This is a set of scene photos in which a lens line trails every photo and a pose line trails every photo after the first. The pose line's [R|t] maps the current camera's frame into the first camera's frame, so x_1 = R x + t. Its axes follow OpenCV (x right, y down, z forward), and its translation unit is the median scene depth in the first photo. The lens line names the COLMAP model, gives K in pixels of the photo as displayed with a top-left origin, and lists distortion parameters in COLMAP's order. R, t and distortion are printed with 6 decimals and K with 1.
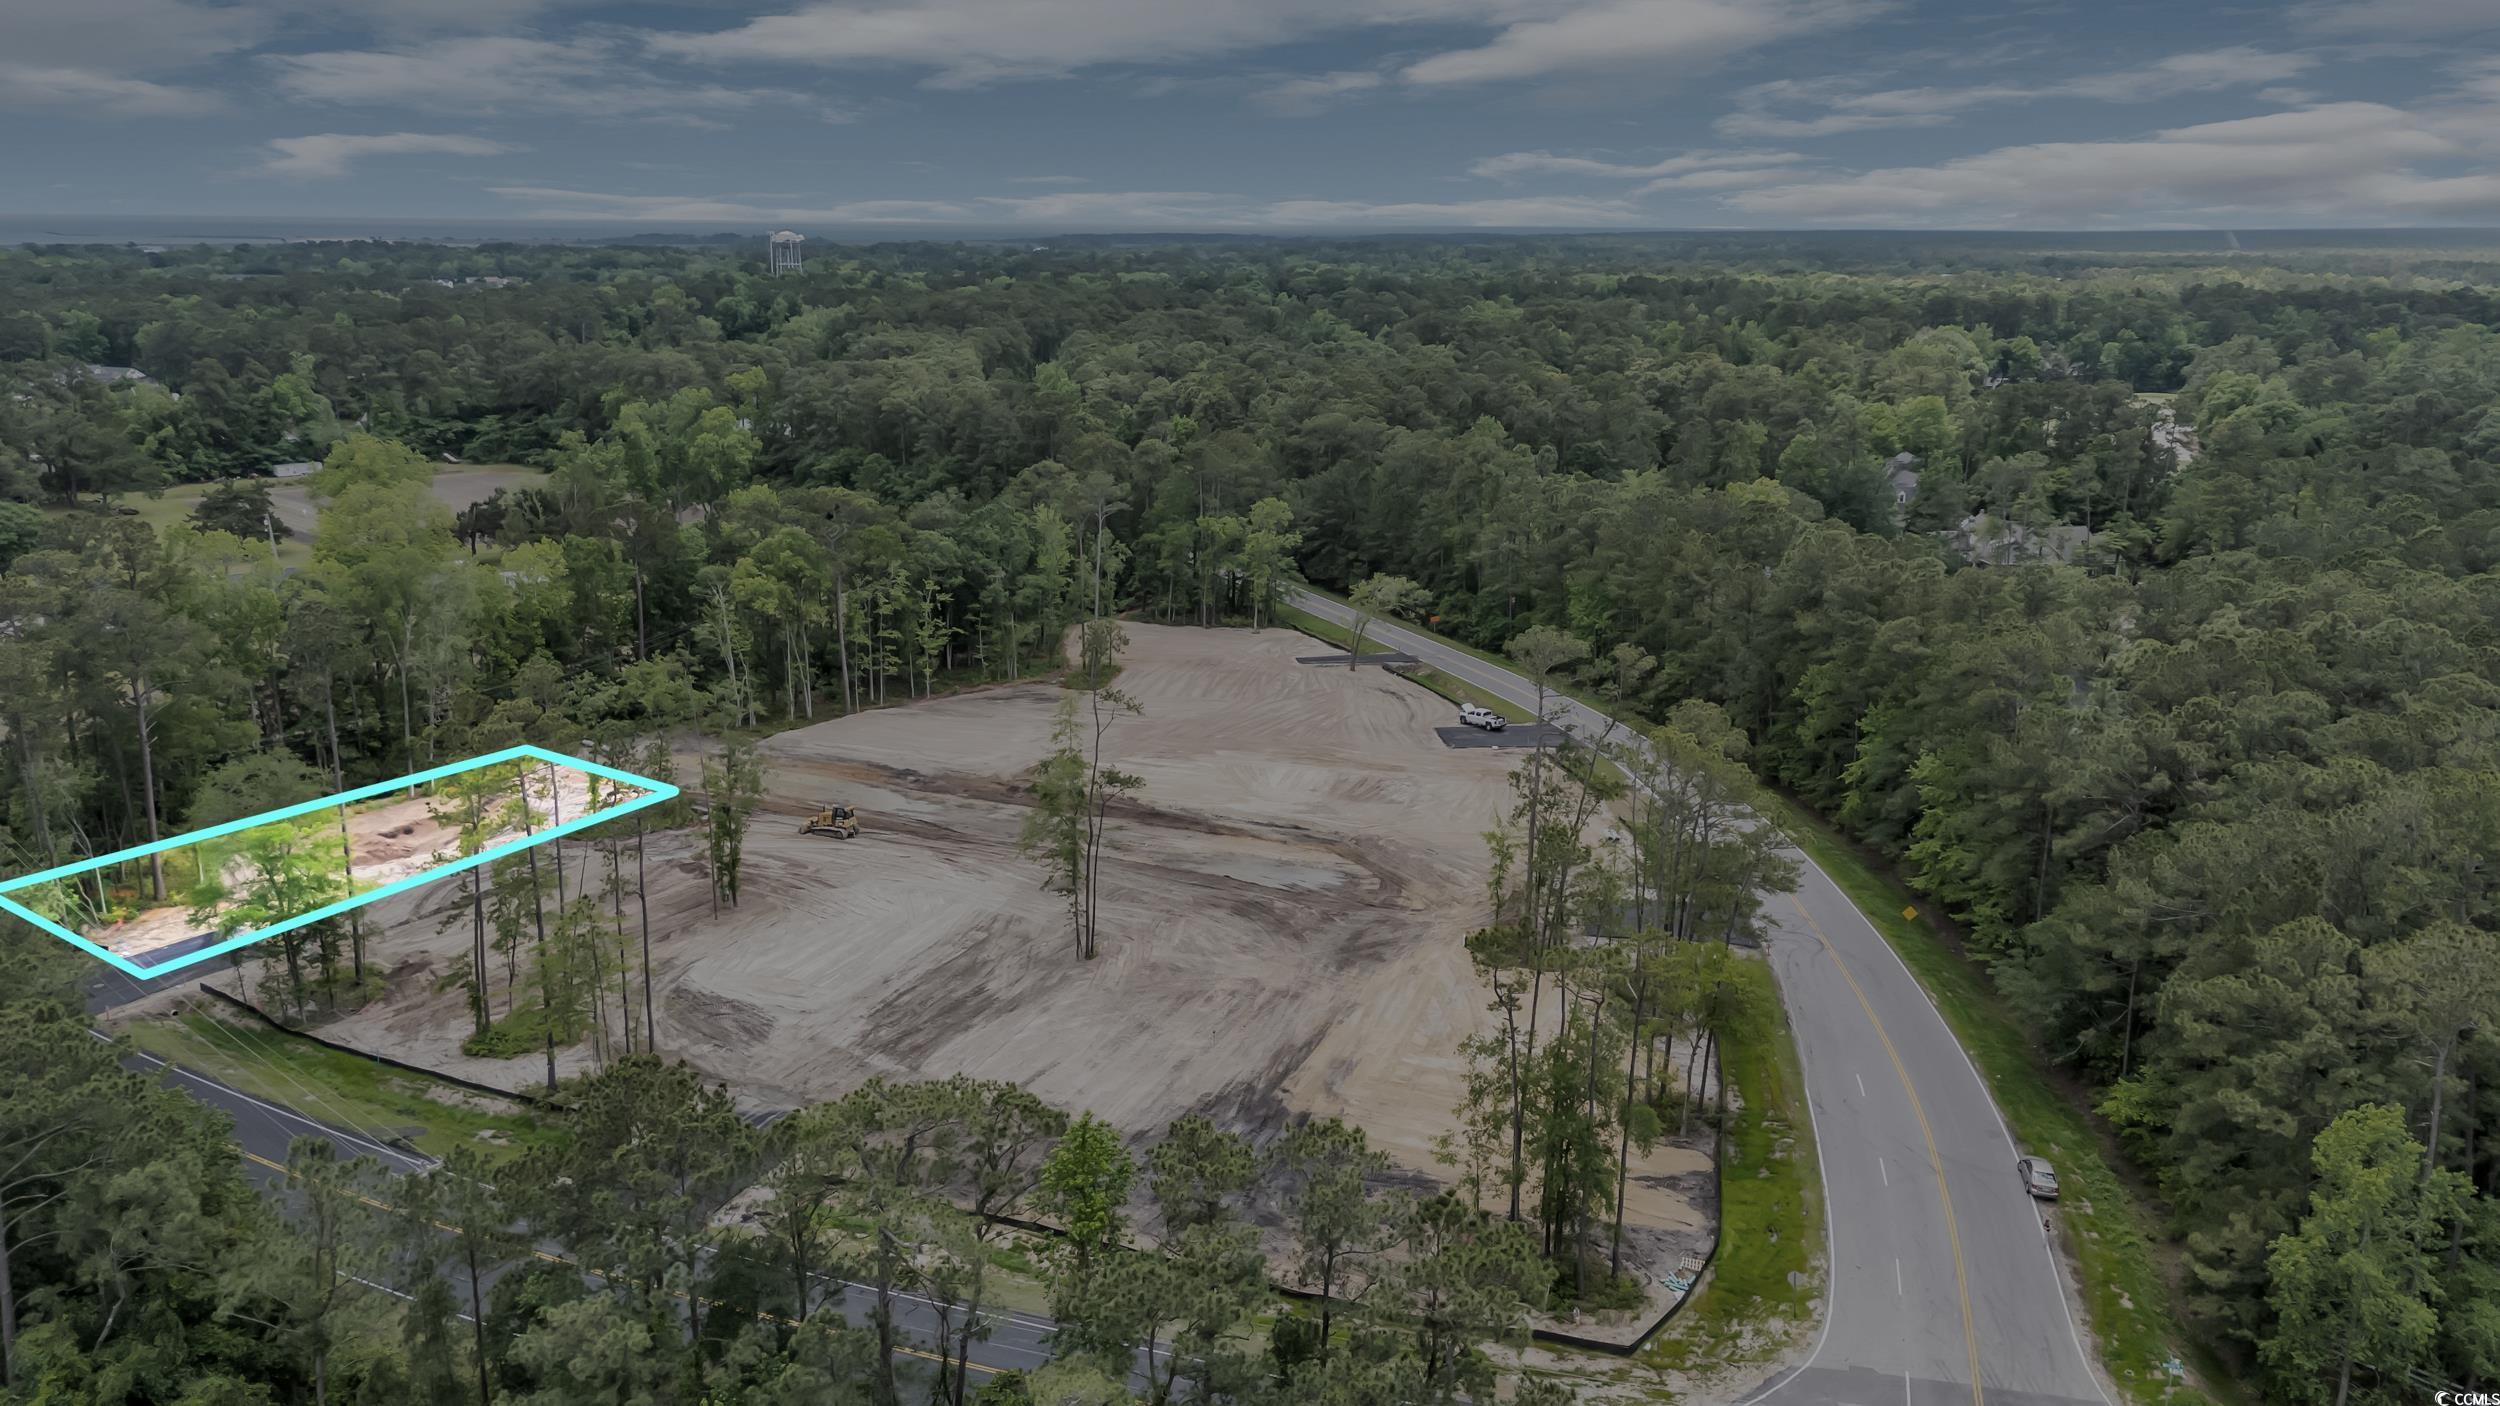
lens RADIAL K [[1829.4, 0, 1252.5], [0, 1829.4, 699.5], [0, 0, 1]] dist [0.069552, -0.056073]
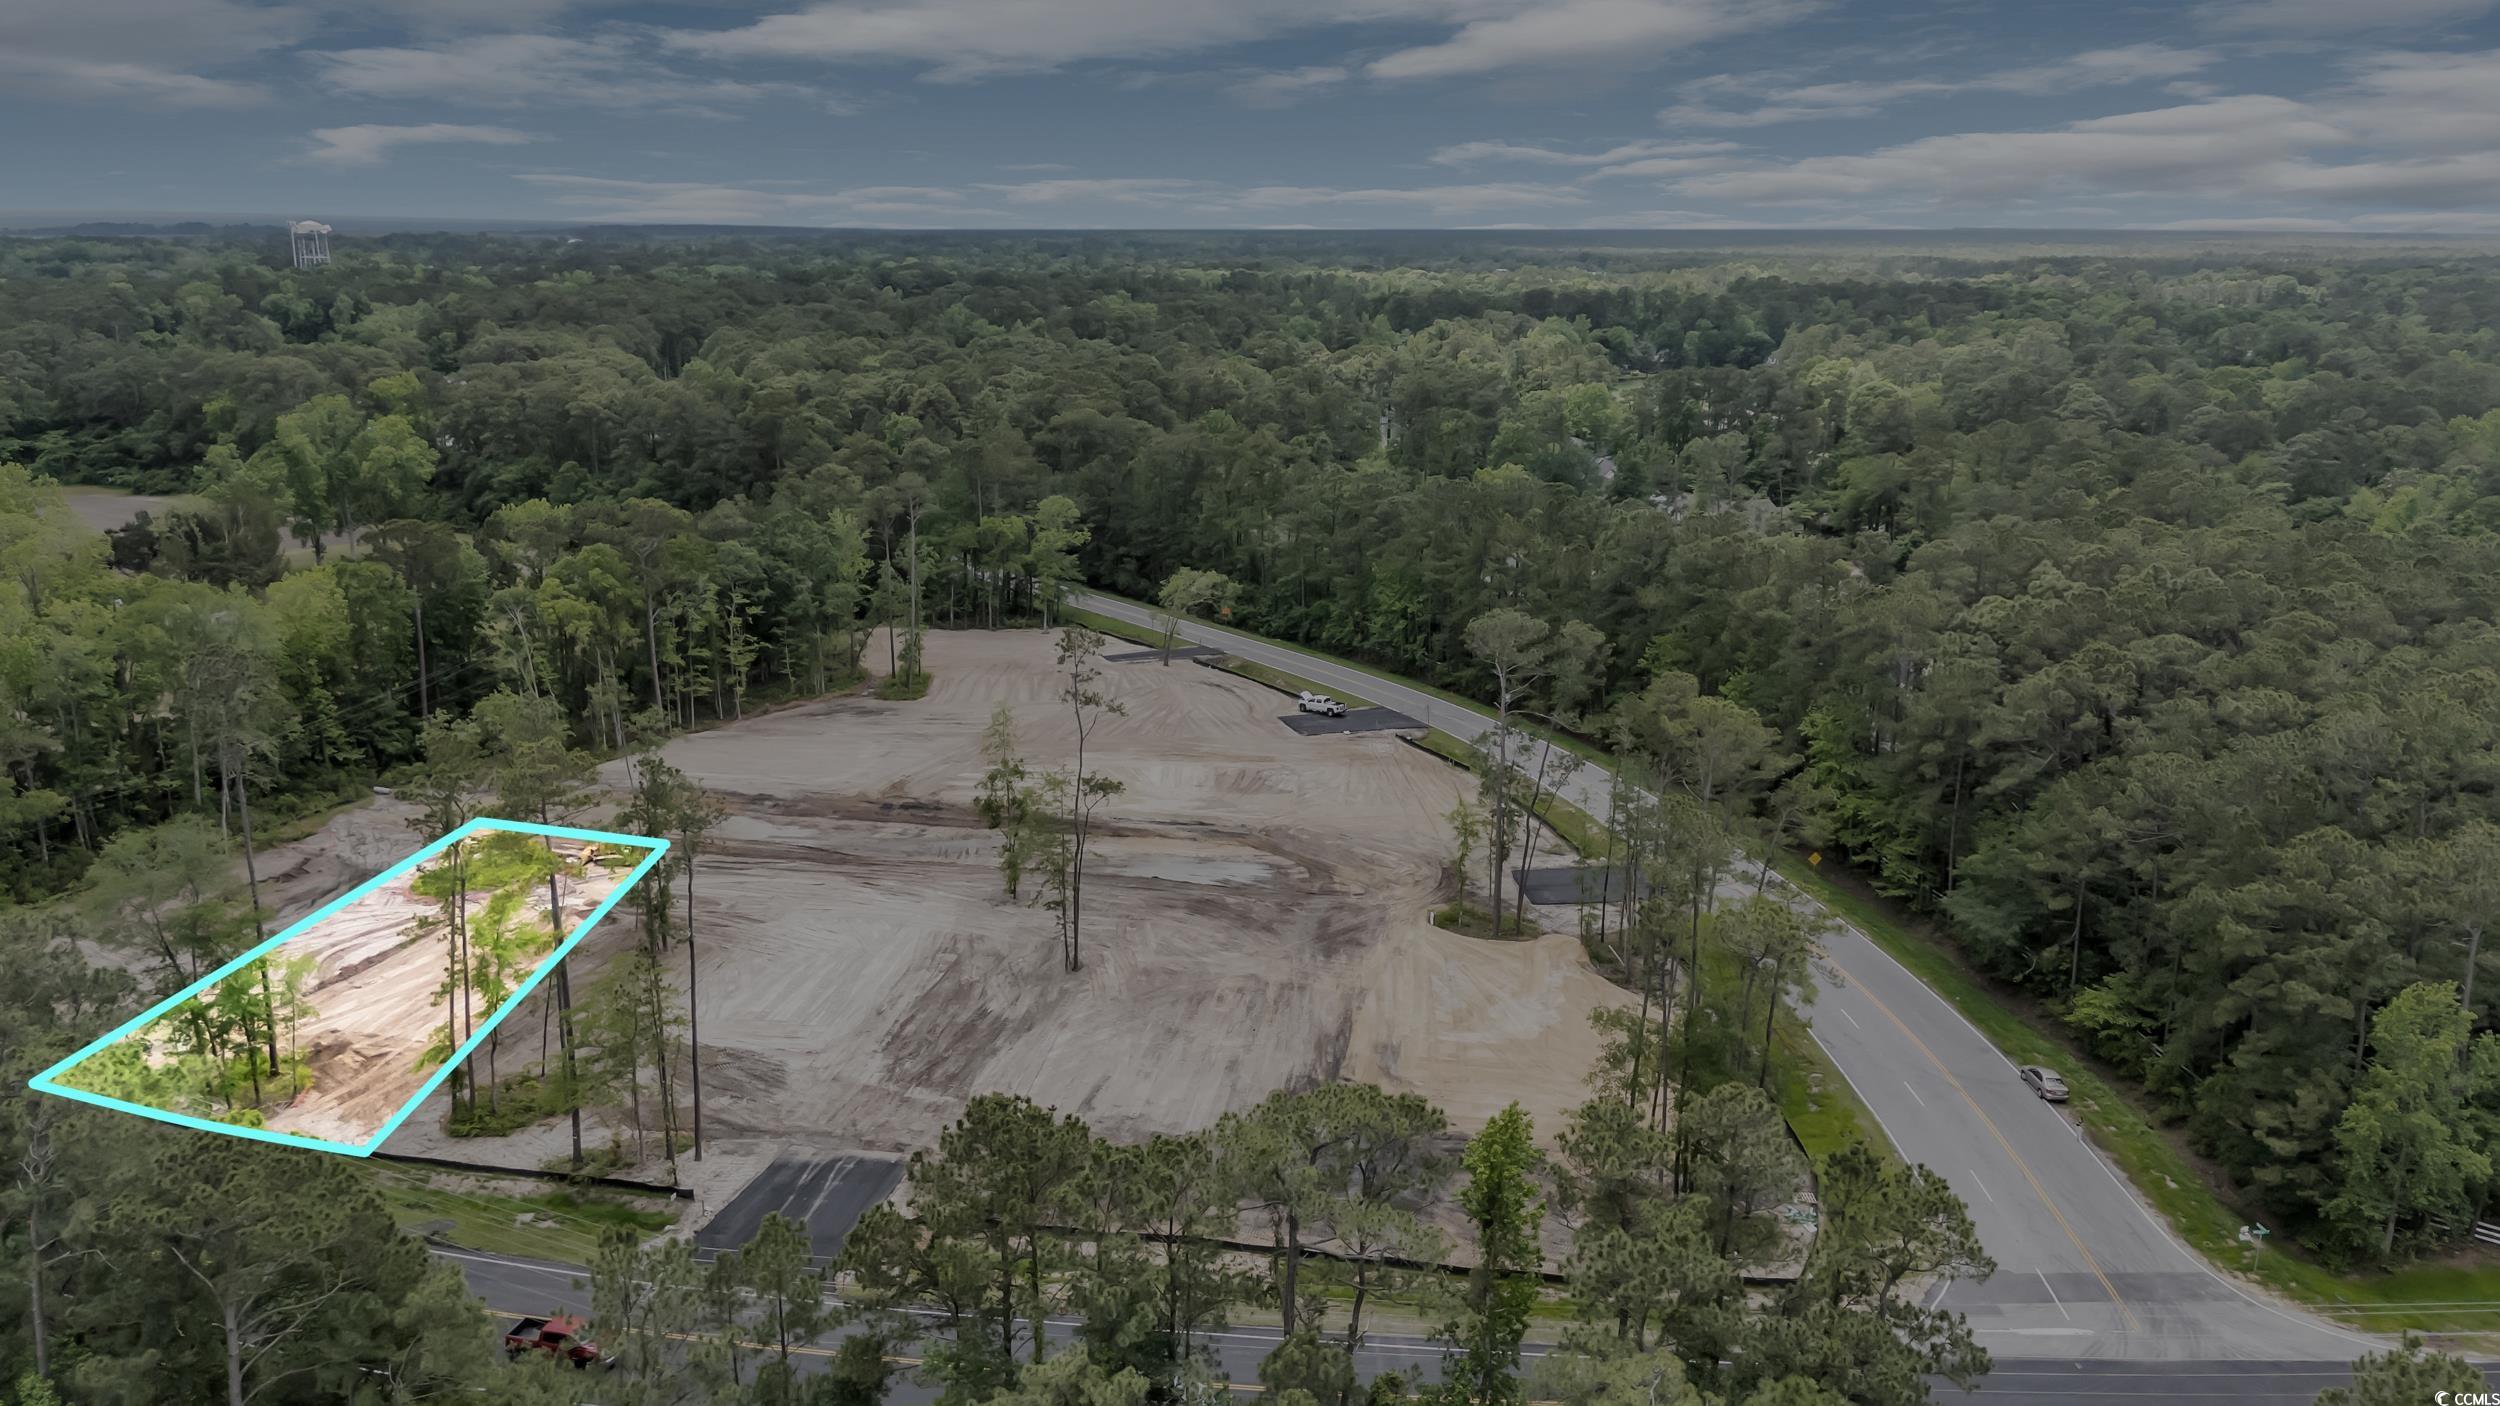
lens RADIAL K [[1829.4, 0, 1251.5], [0, 1829.4, 717.3], [0, 0, 1]] dist [0.069552, -0.056073]
pose [[0.971289, -0.060445, 0.230094, -0.157995], [0.057706, 0.998160, 0.018619, -0.004452], [-0.230796, -0.004807, 0.972990, 0.020292]]
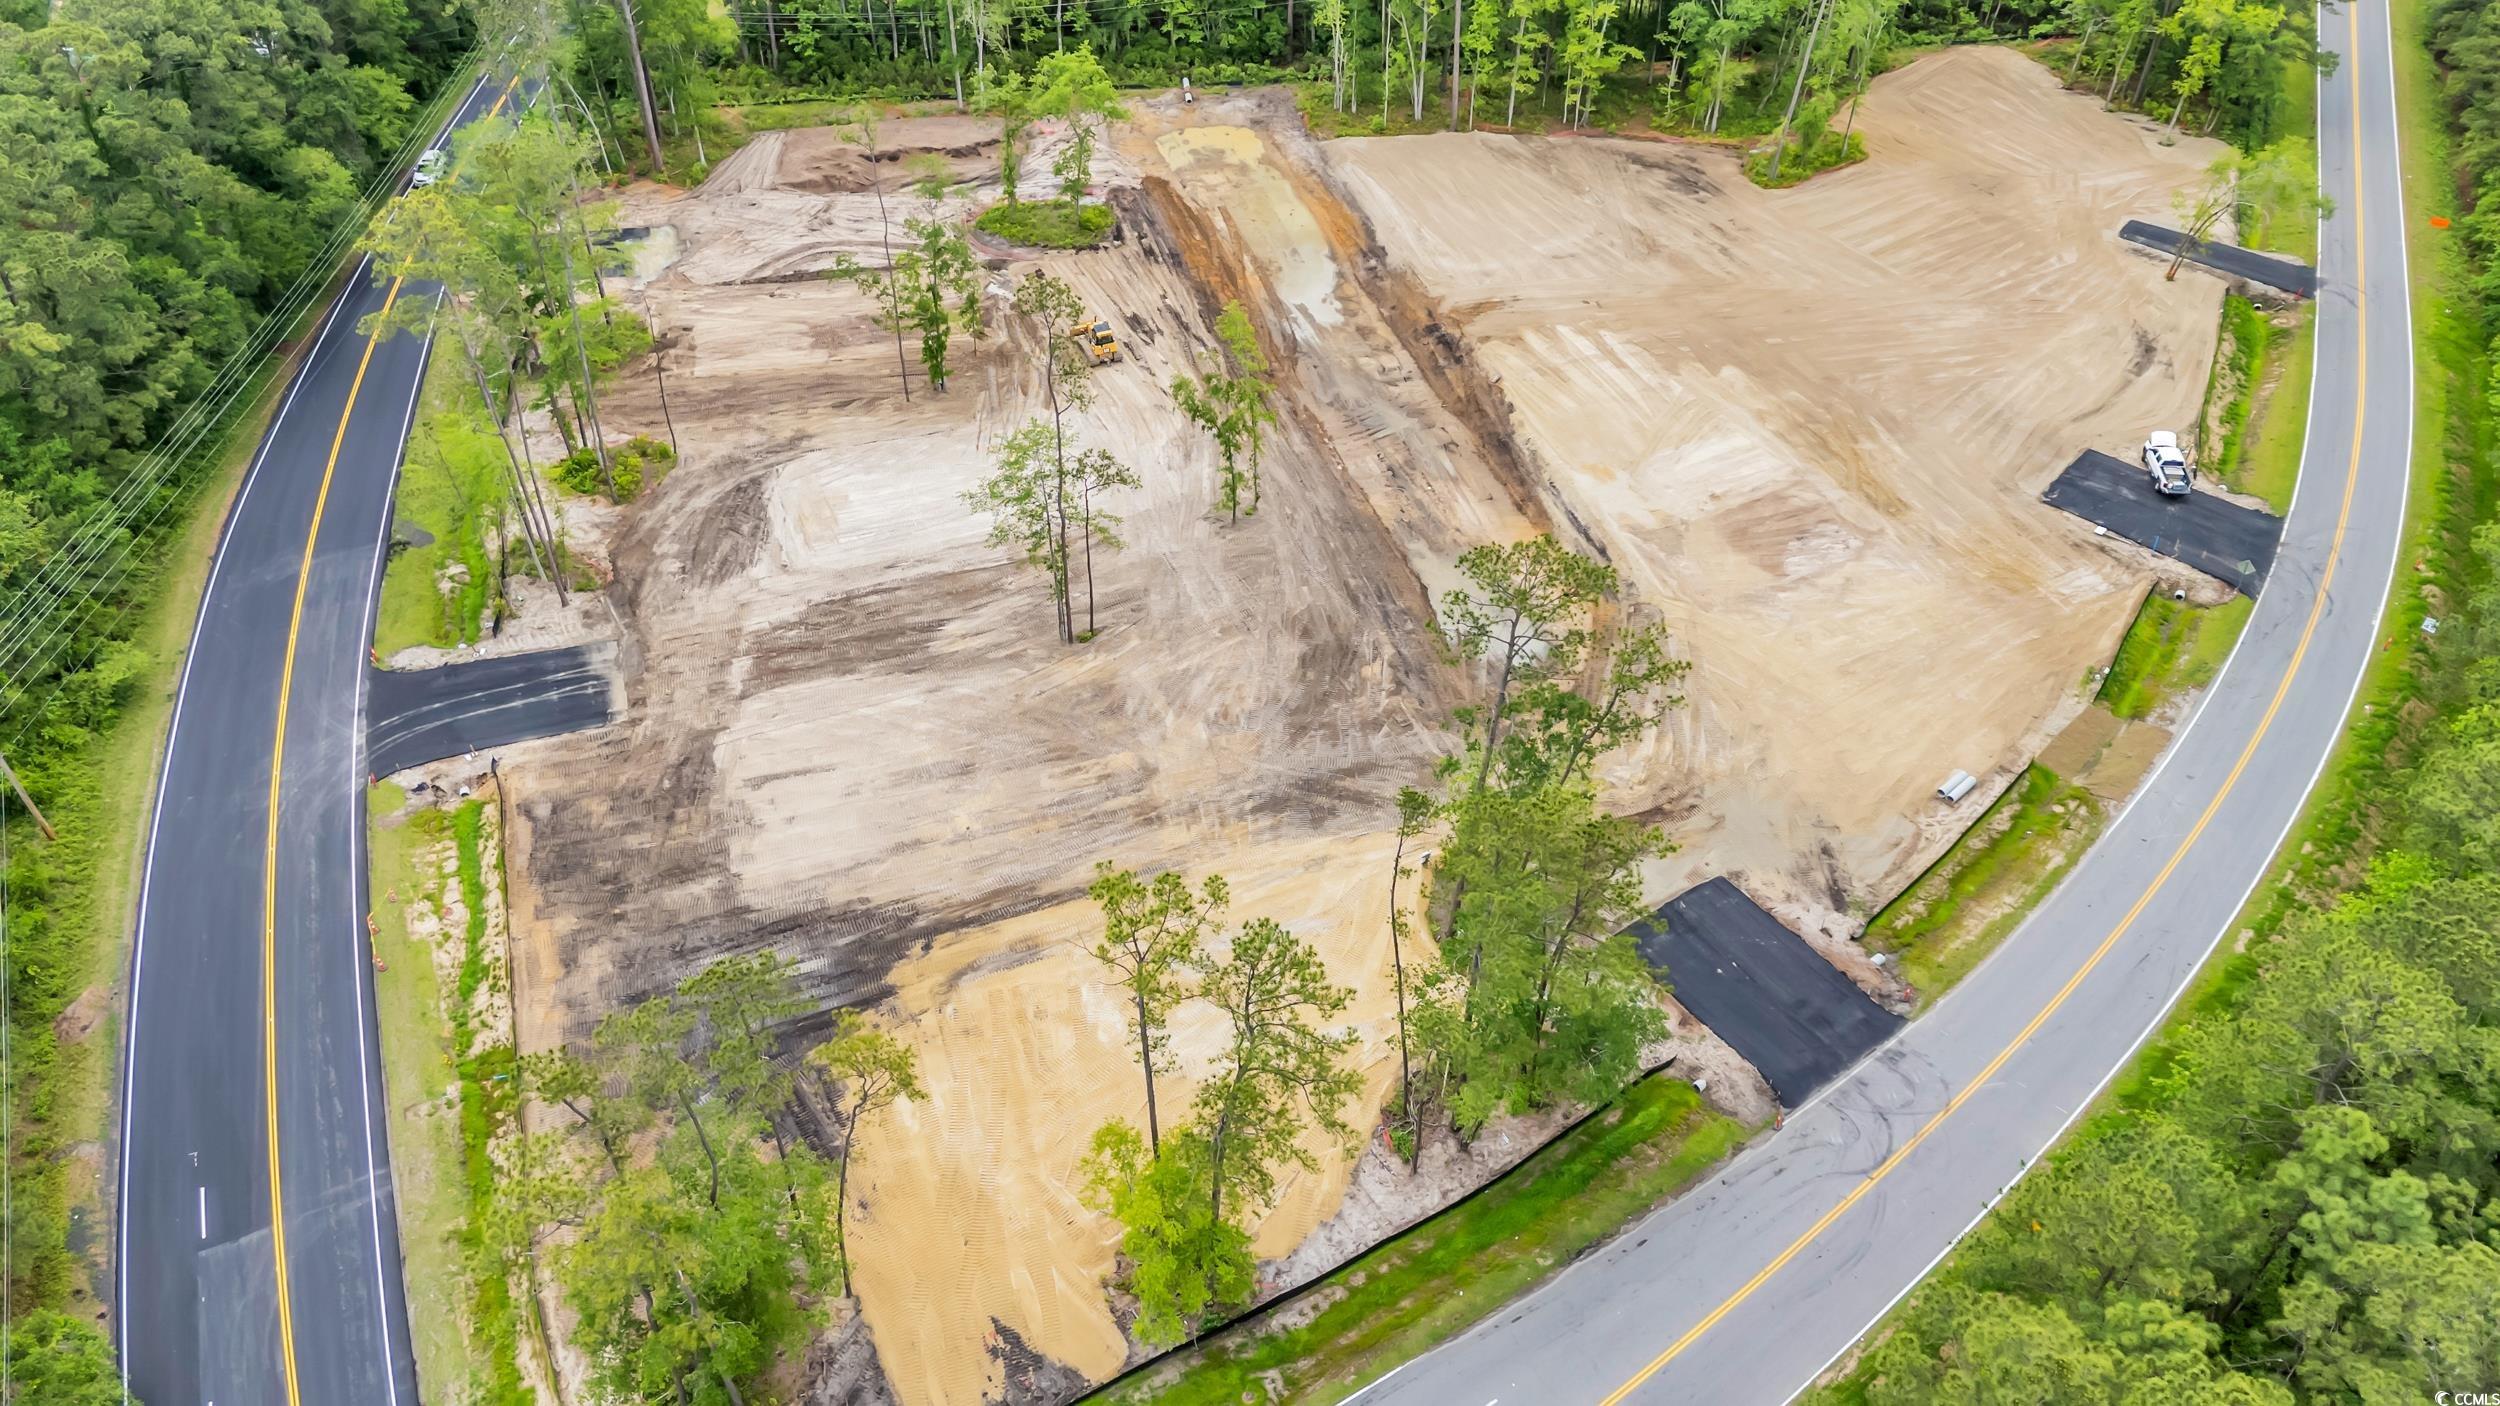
lens RADIAL K [[1829.4, 0, 1274.8], [0, 1829.4, 717.9], [0, 0, 1]] dist [0.069552, -0.056073]
pose [[0.677775, 0.495222, -0.543485, 0.329776], [-0.178845, 0.828003, 0.531437, -0.215933], [0.713187, -0.262995, 0.649768, 0.372657]]
